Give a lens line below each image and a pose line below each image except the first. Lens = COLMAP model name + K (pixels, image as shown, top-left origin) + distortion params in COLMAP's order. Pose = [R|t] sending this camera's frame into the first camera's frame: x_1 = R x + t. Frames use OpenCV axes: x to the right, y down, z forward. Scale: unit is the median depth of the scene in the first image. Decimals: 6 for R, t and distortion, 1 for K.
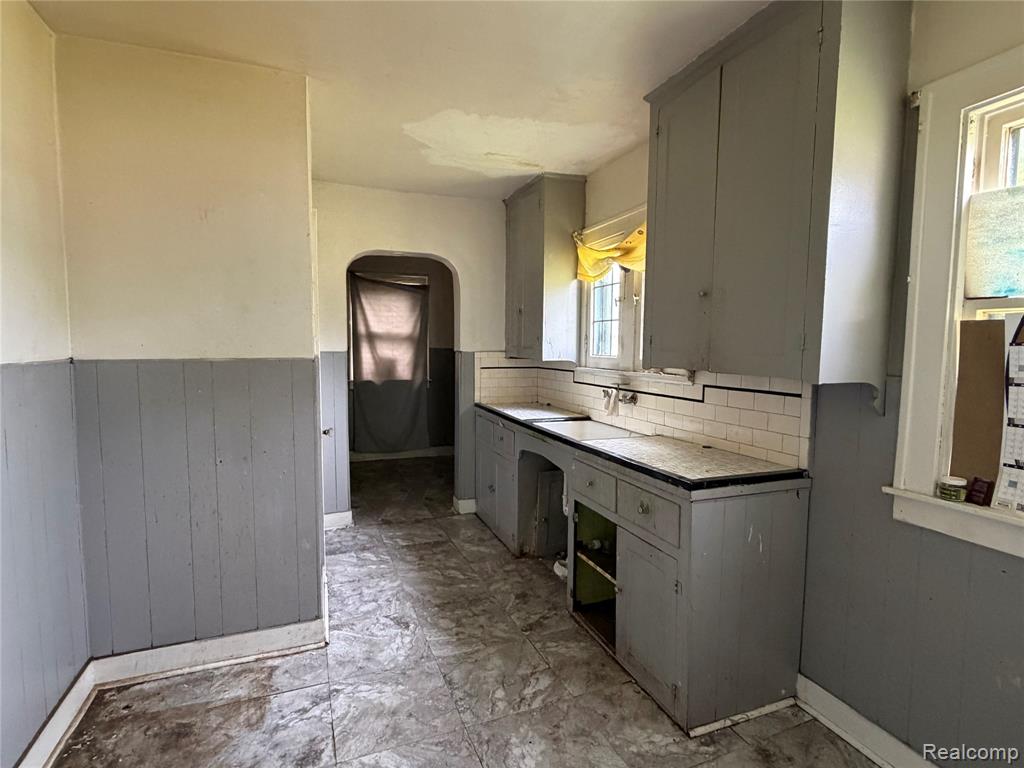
lens RADIAL K [[524.4, 0, 510.9], [0, 524.4, 384.7], [0, 0, 1]] dist [0.001285, 0.001741]
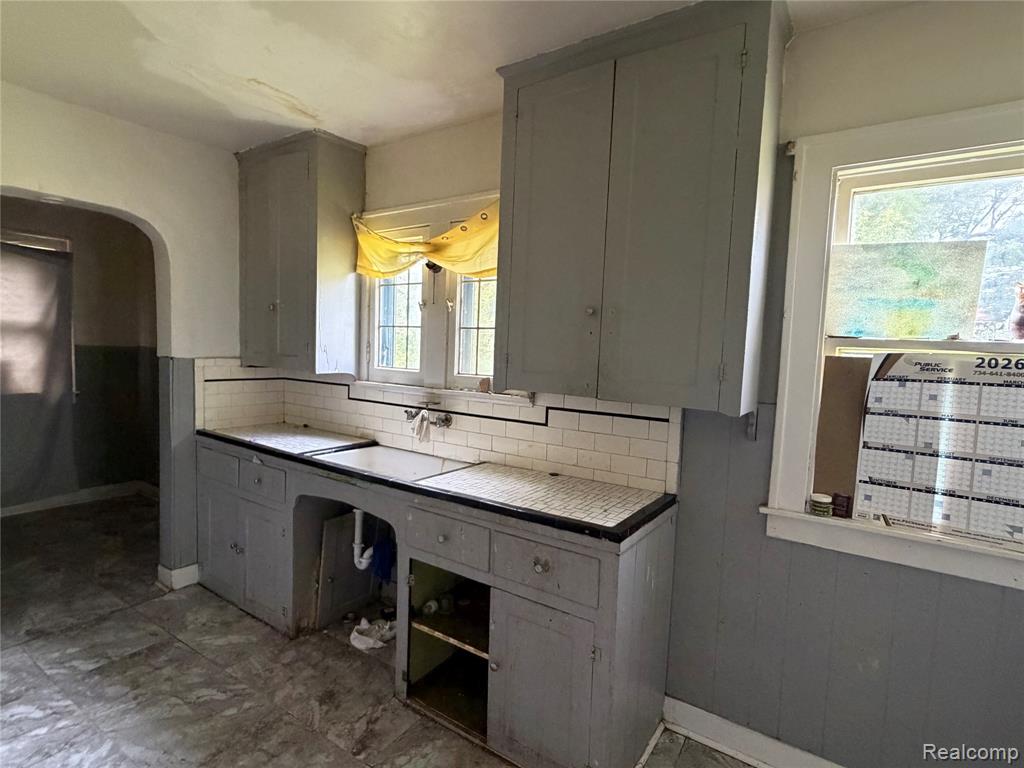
lens RADIAL K [[524.4, 0, 510.9], [0, 524.4, 384.7], [0, 0, 1]] dist [0.001285, 0.001741]
pose [[0.819028, -0.019761, 0.573413, -0.172297], [0.013794, 0.999796, 0.014753, -0.042961], [-0.573588, -0.004173, 0.819134, 0.233083]]
